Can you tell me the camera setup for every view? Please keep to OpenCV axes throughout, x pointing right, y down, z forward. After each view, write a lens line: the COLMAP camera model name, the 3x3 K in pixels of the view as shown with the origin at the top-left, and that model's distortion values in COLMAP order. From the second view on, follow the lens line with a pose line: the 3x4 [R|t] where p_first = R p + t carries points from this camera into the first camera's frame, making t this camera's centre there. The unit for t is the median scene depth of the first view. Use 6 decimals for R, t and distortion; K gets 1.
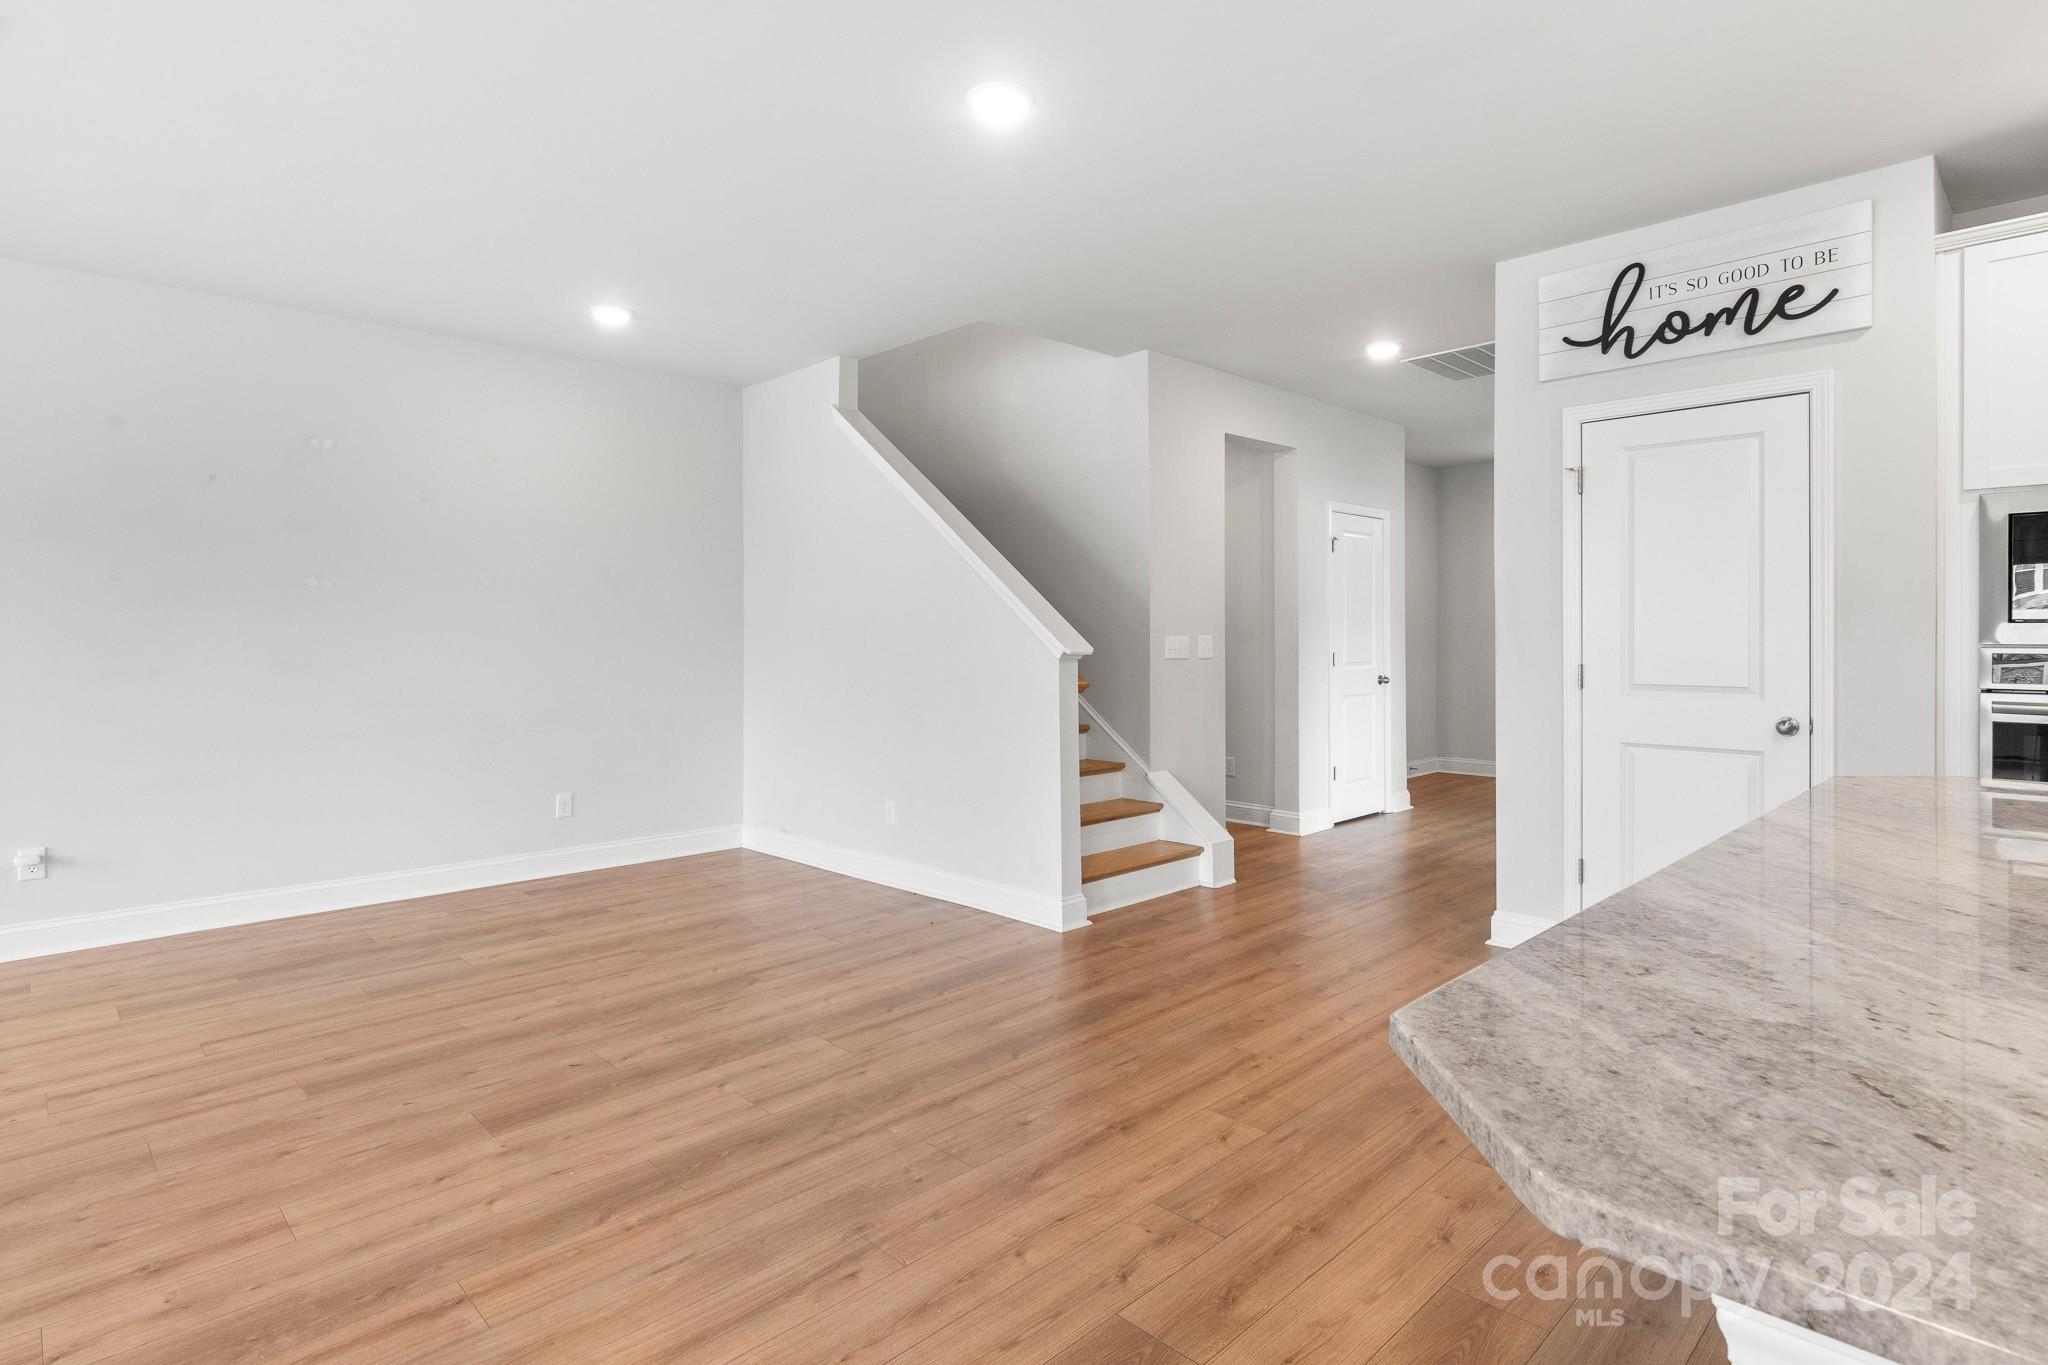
lens RADIAL K [[1041.4, 0, 1101.5], [0, 1041.4, 636.7], [0, 0, 1]] dist [-0.000260, 0.001310]
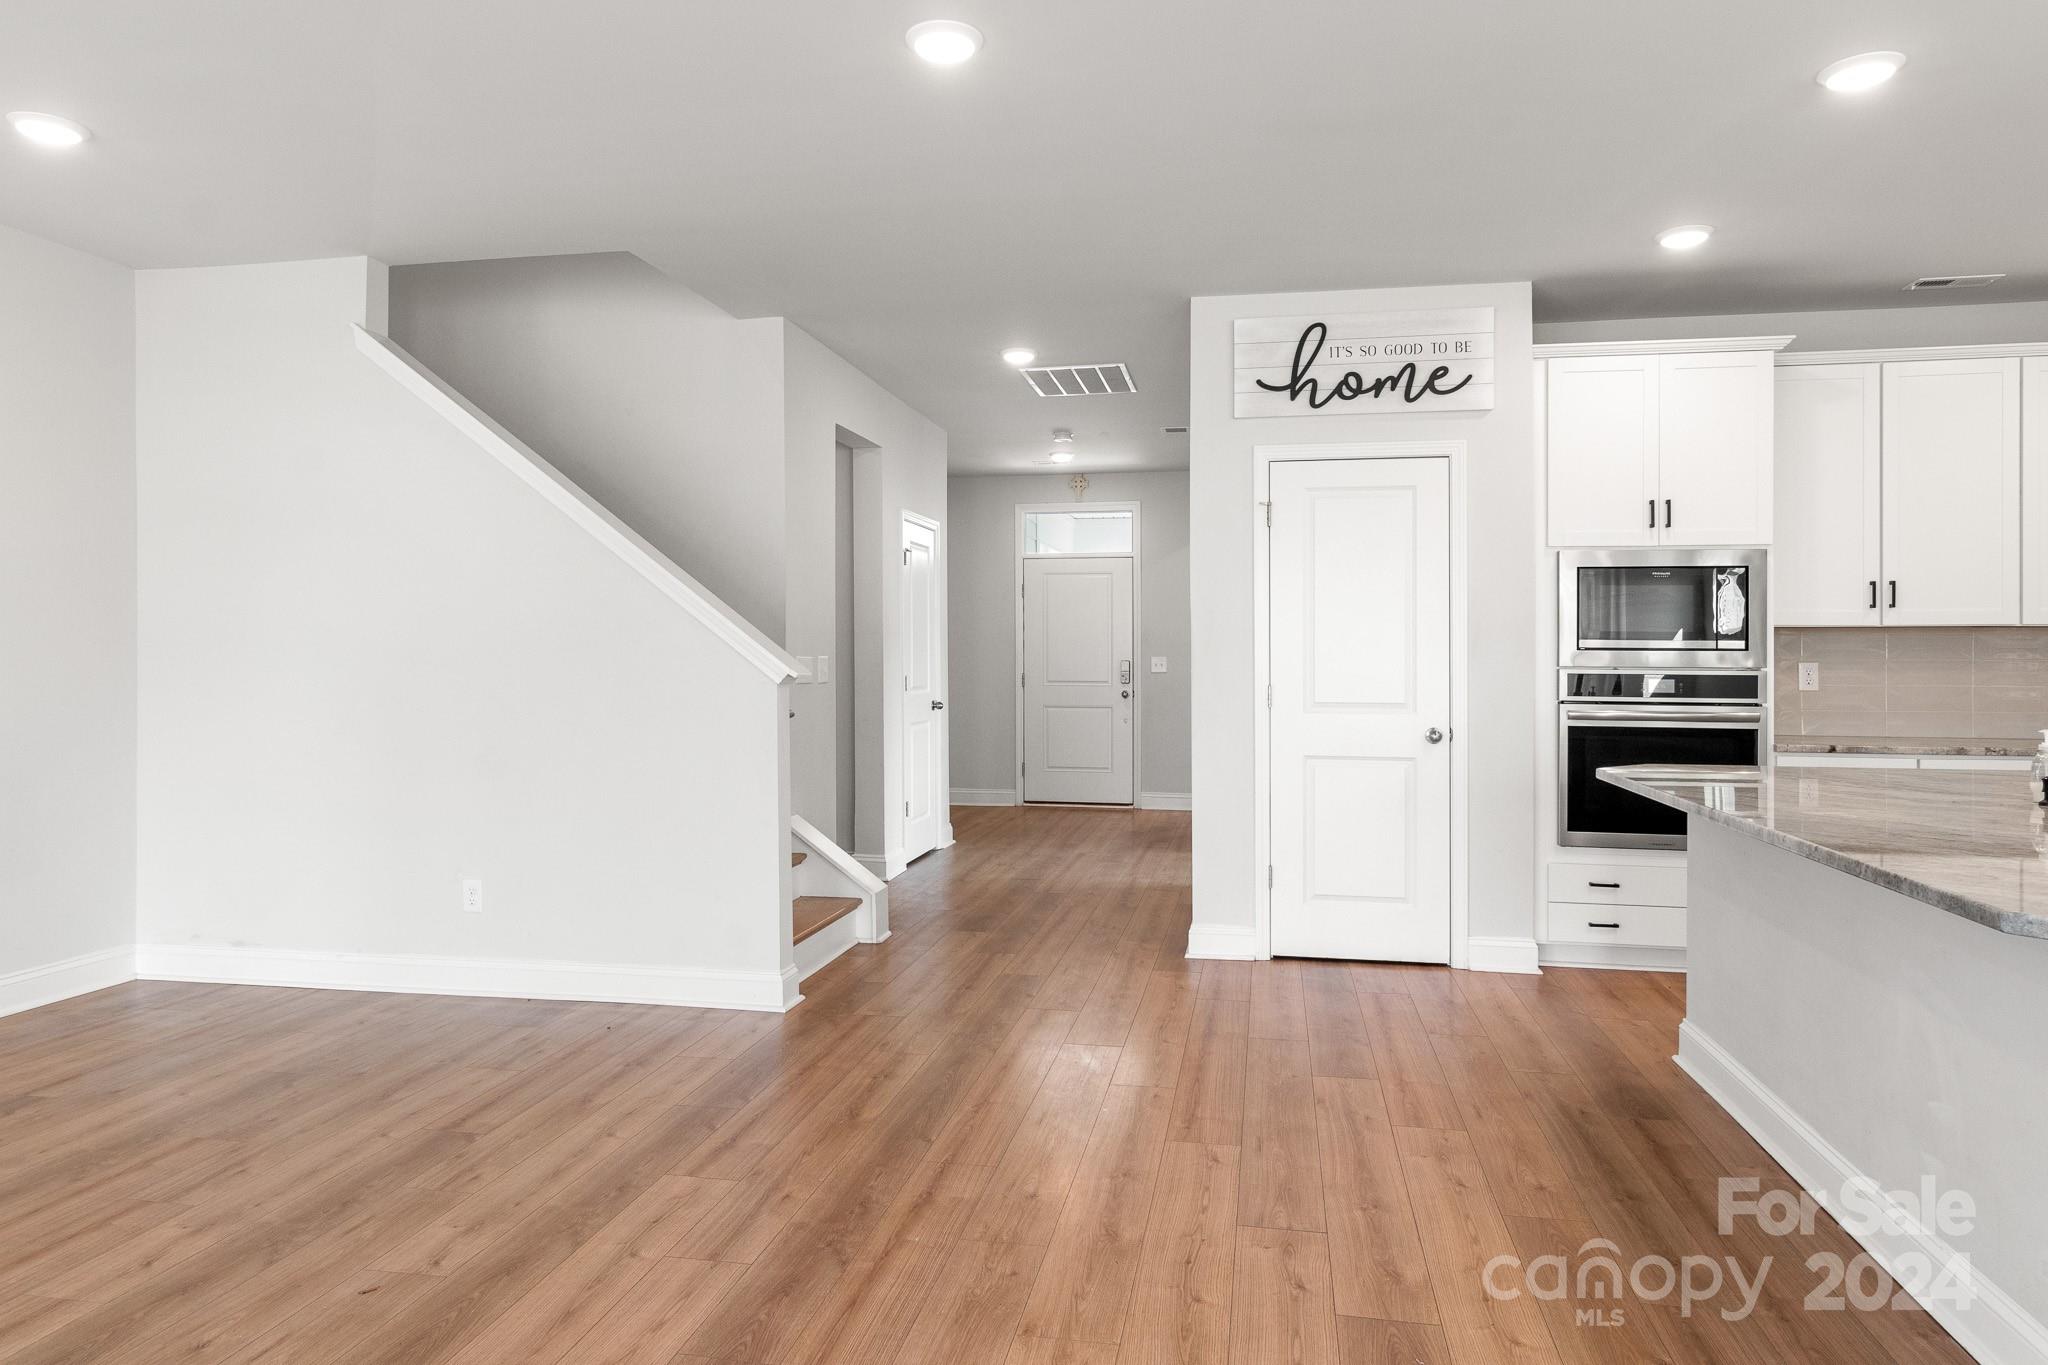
lens RADIAL K [[1203.1, 0, 1089.6], [0, 1203.1, 661.1], [0, 0, 1]] dist [-0.003136, 0.004889]
pose [[0.829552, 0.003889, 0.558416, -0.430588], [-0.004231, 0.999991, -0.000678, 0.003789], [-0.558414, -0.001800, 0.829561, 0.077639]]
